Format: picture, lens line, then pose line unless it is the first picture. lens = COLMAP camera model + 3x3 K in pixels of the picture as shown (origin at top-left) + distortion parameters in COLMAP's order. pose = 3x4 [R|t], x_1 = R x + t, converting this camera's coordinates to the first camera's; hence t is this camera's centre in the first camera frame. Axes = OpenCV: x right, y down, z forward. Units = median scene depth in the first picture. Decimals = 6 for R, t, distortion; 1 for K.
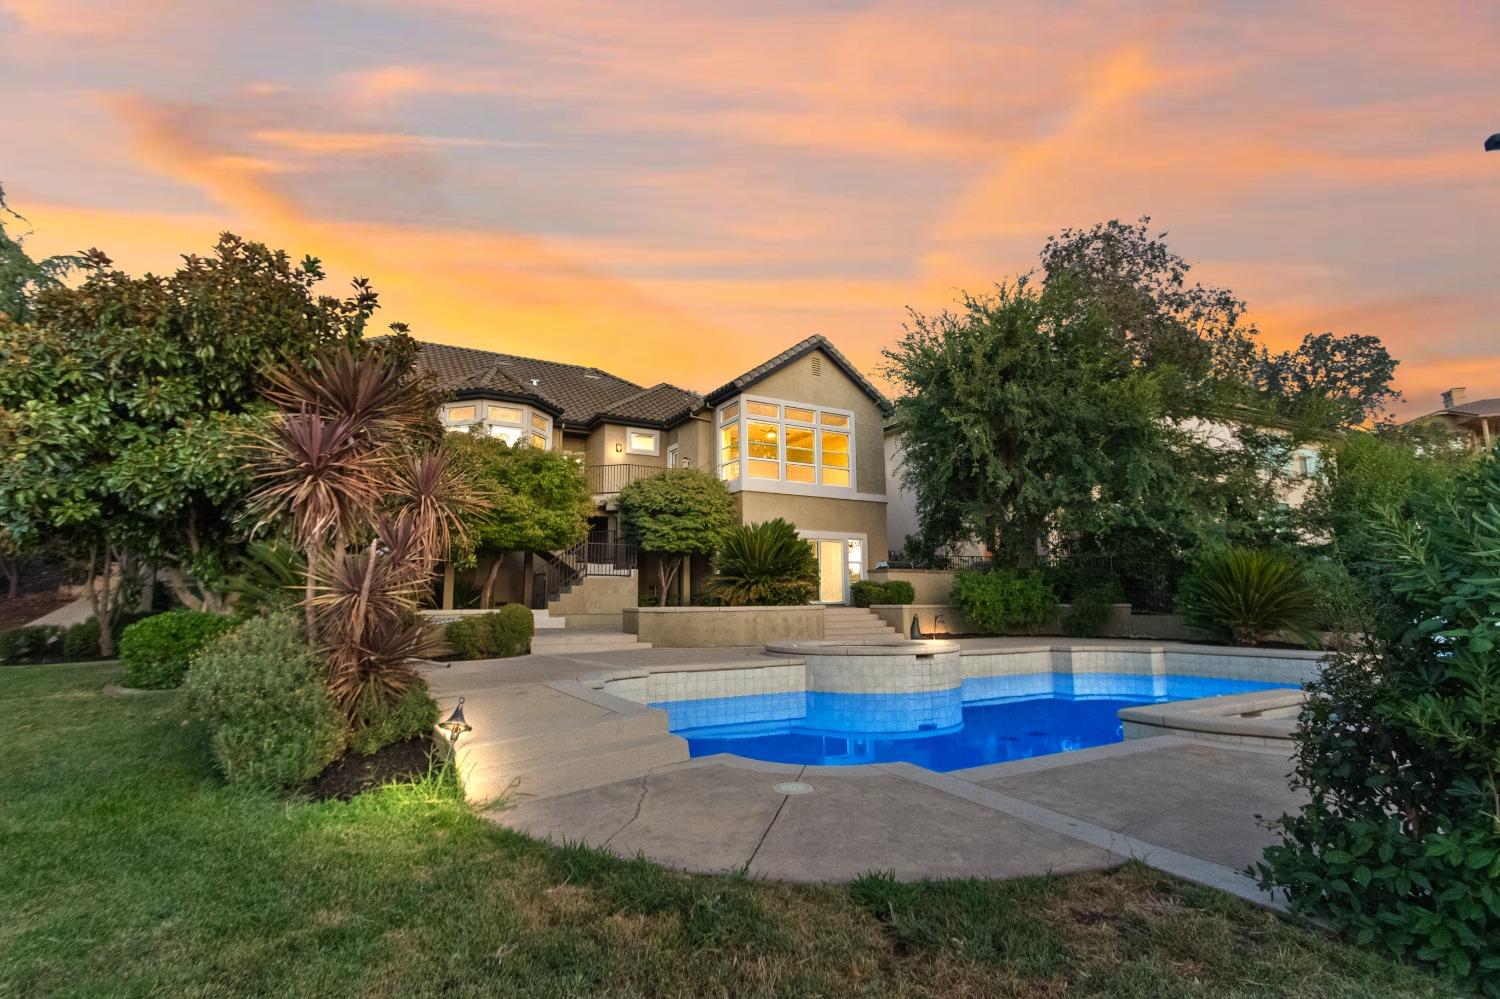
lens RADIAL K [[692.1, 0, 750.0], [0, 692.1, 507.3], [0, 0, 1]] dist [0.003912, 0.000207]
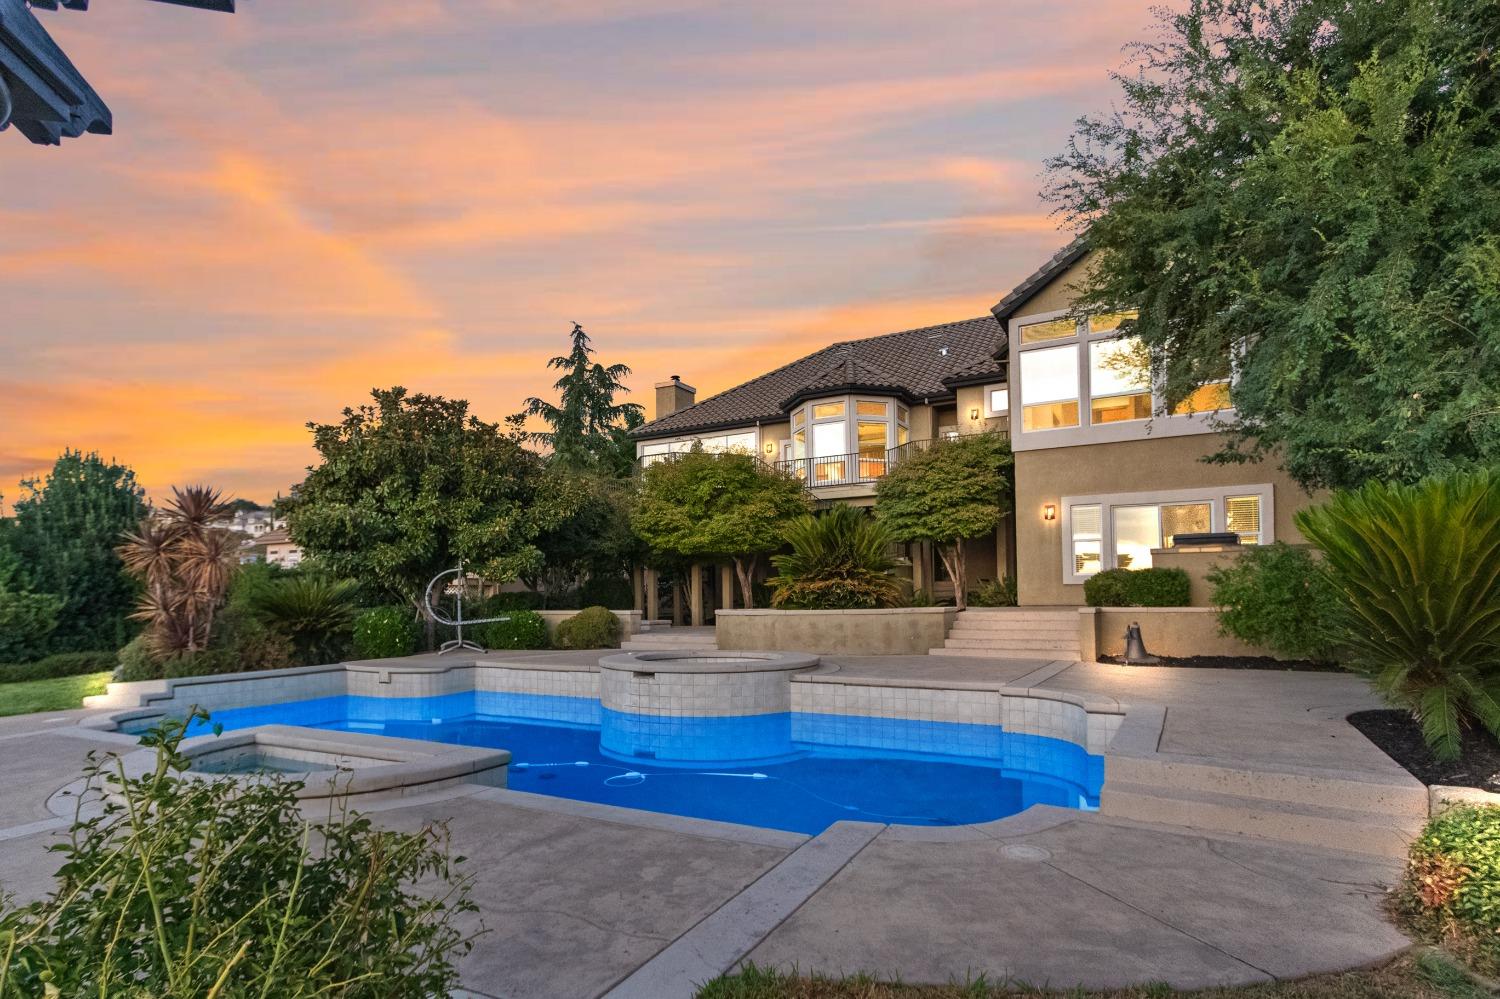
lens RADIAL K [[809.3, 0, 750.0], [0, 809.3, 499.5], [0, 0, 1]] dist [0.000891, -0.000015]
pose [[0.473449, -0.106333, -0.874379, 1.058785], [0.138818, 0.989289, -0.045142, 0.048785], [0.869814, -0.100007, 0.483139, 0.538911]]
